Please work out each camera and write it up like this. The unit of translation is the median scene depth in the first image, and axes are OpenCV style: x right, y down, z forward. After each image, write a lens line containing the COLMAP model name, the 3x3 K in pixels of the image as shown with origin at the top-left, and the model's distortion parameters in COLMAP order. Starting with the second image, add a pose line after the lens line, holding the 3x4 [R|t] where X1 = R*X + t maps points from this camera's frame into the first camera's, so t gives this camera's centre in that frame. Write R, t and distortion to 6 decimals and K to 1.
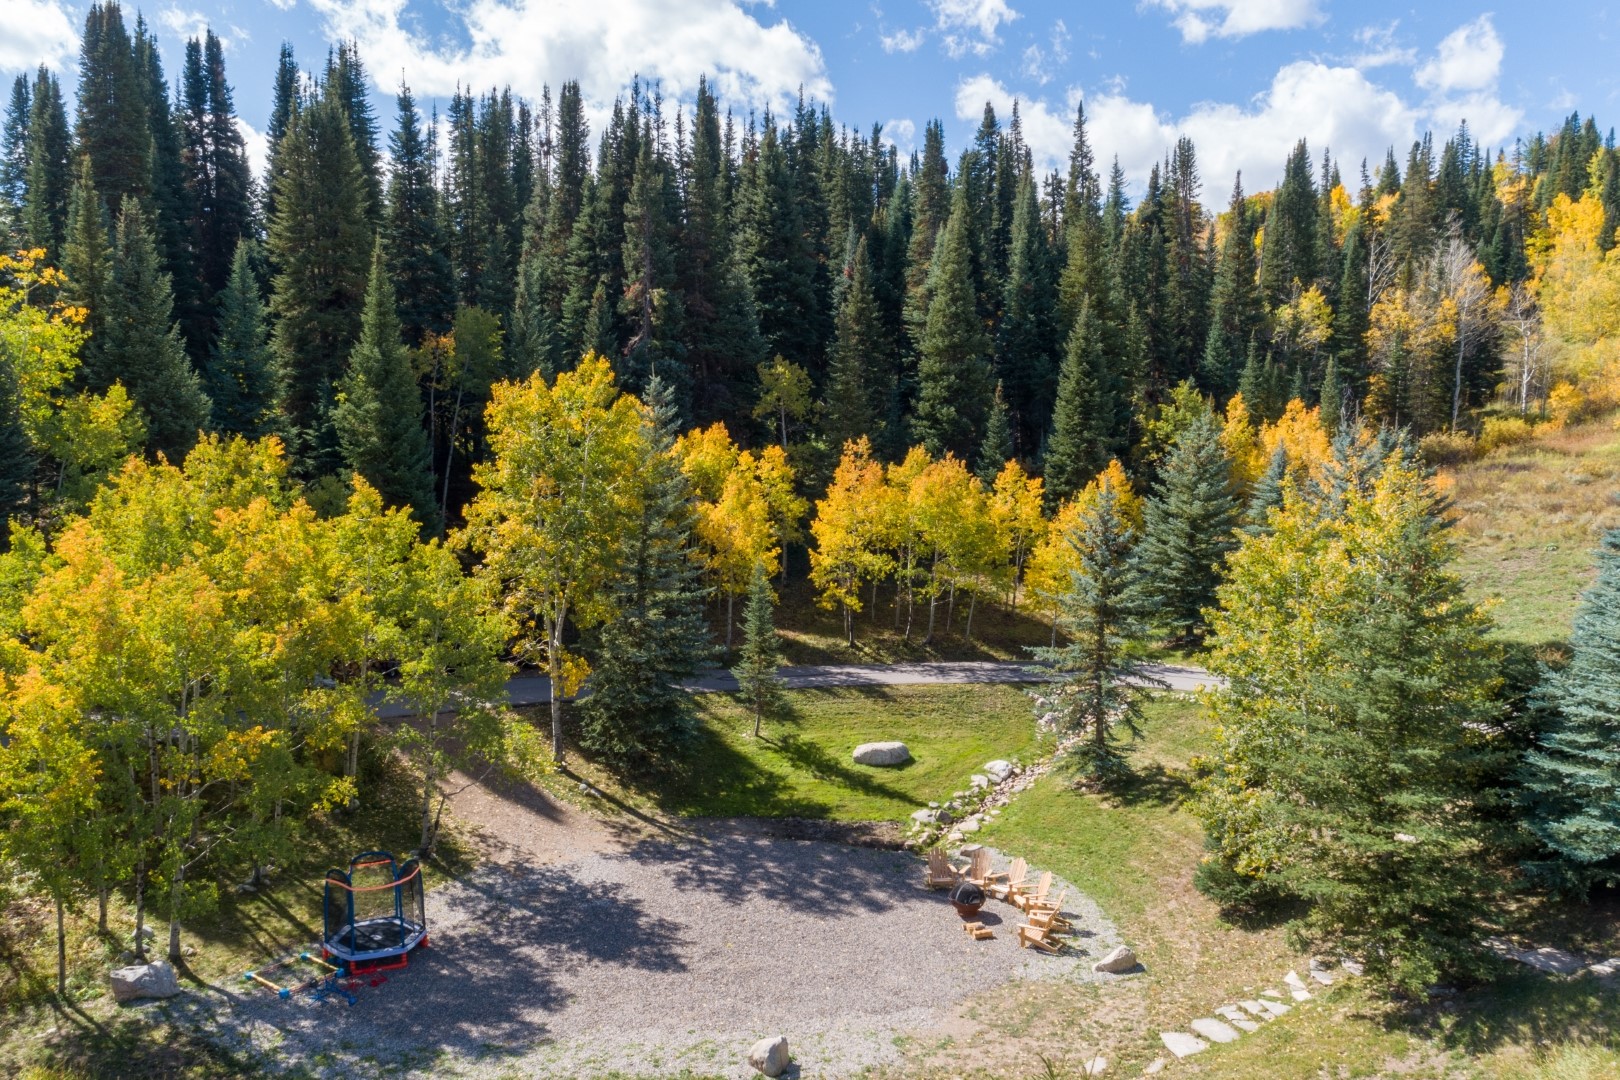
lens RADIAL K [[1221.7, 0, 725.2], [0, 1221.7, 538.7], [0, 0, 1]] dist [0.036531, -0.001393]
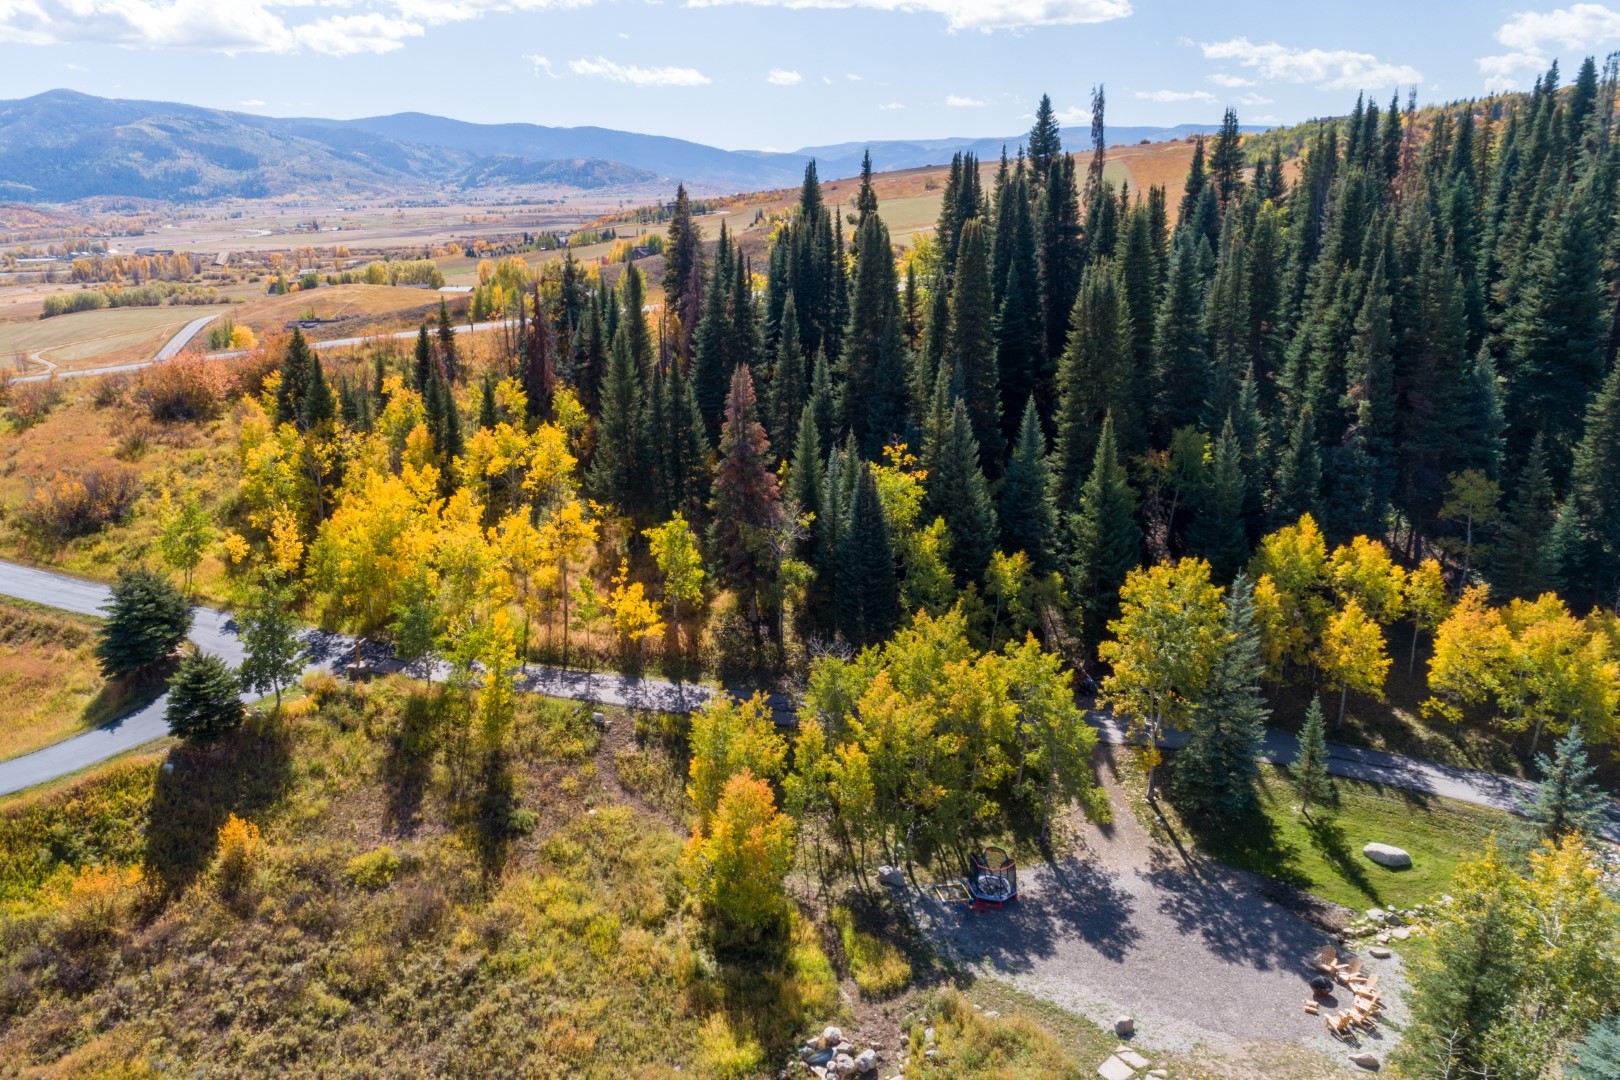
lens RADIAL K [[1221.7, 0, 725.2], [0, 1221.7, 538.7], [0, 0, 1]] dist [0.036531, -0.001393]
pose [[0.741315, 0.173999, -0.648210, 0.473990], [-0.035942, 0.974716, 0.220539, -0.521246], [0.670194, -0.140191, 0.728826, -0.555621]]
